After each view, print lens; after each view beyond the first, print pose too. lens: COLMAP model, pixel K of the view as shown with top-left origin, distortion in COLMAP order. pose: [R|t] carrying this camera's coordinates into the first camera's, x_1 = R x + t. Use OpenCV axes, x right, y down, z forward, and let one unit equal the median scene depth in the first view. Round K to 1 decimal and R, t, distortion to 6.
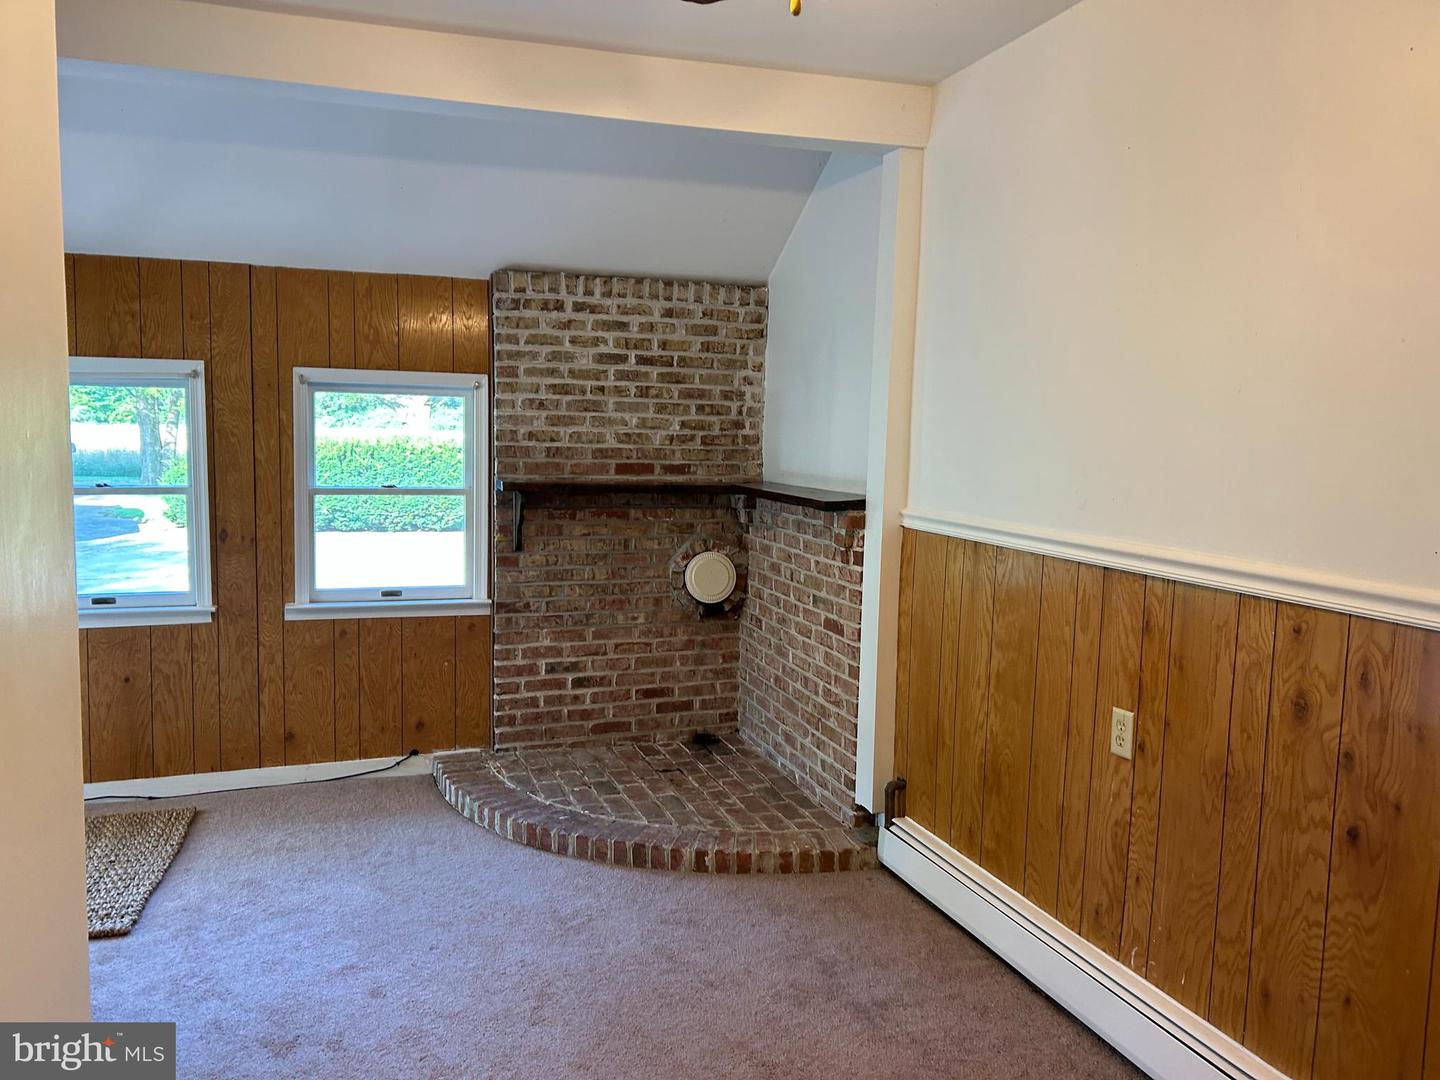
lens RADIAL K [[1088.7, 0, 774.2], [0, 1088.7, 511.6], [0, 0, 1]] dist [0.065288, -0.088297]
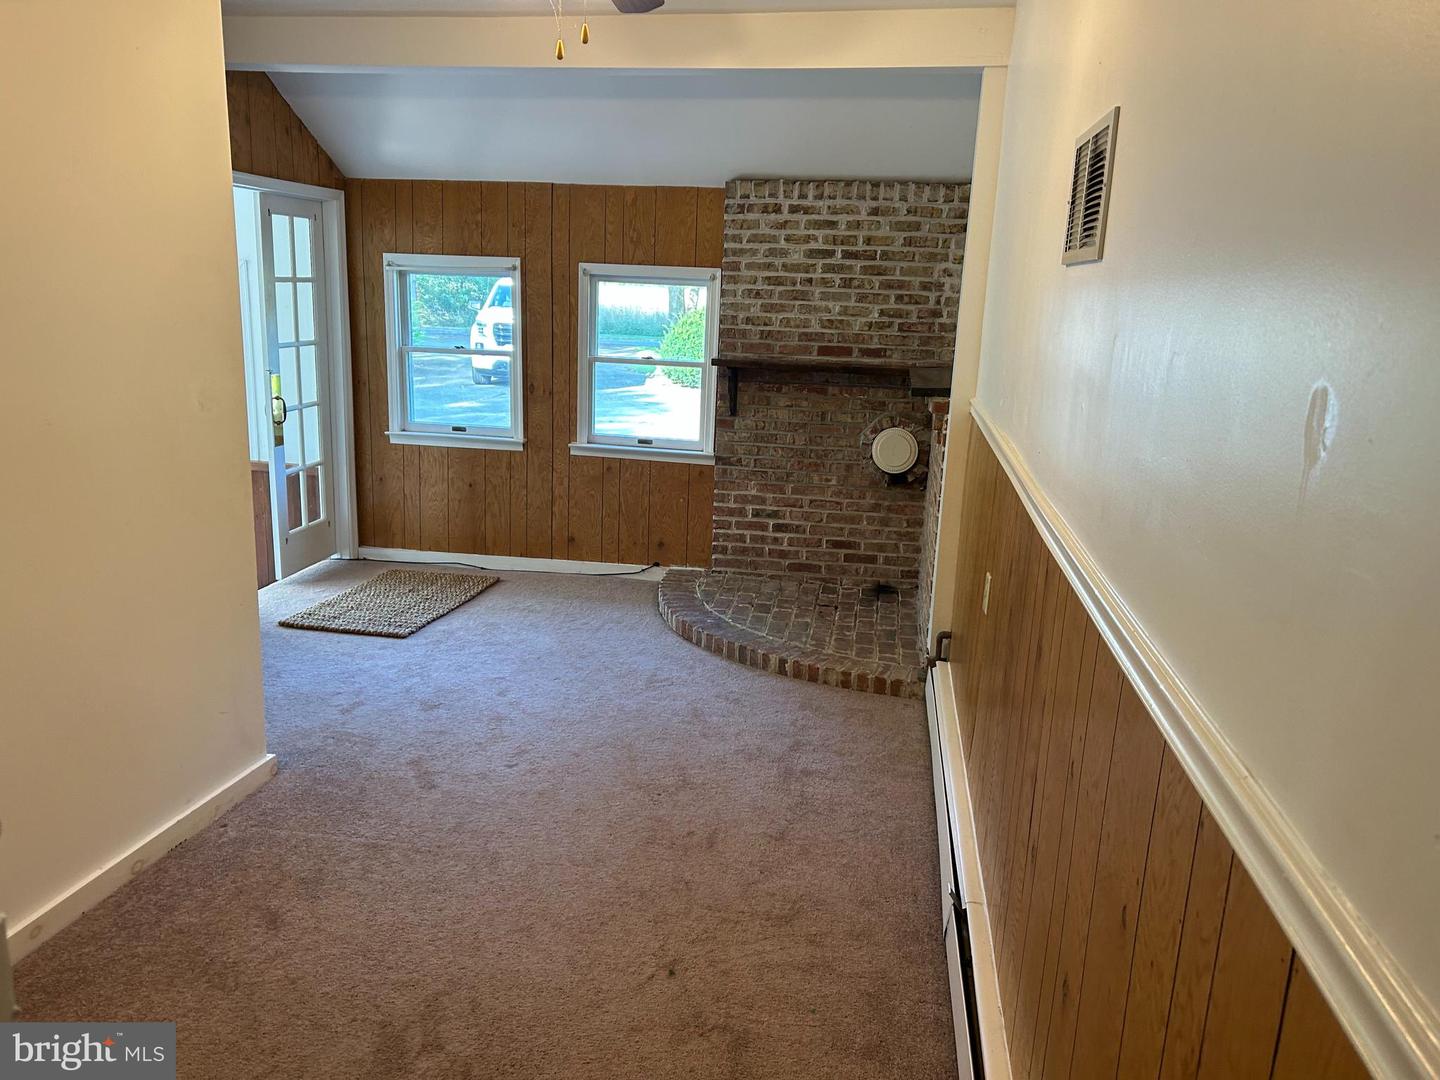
lens RADIAL K [[1088.7, 0, 737.2], [0, 1088.7, 528.8], [0, 0, 1]] dist [0.065288, -0.088297]
pose [[0.885063, 0.114052, -0.451283, 0.340945], [-0.055097, 0.988371, 0.141732, -0.011853], [0.462200, -0.100577, 0.881054, -0.094544]]
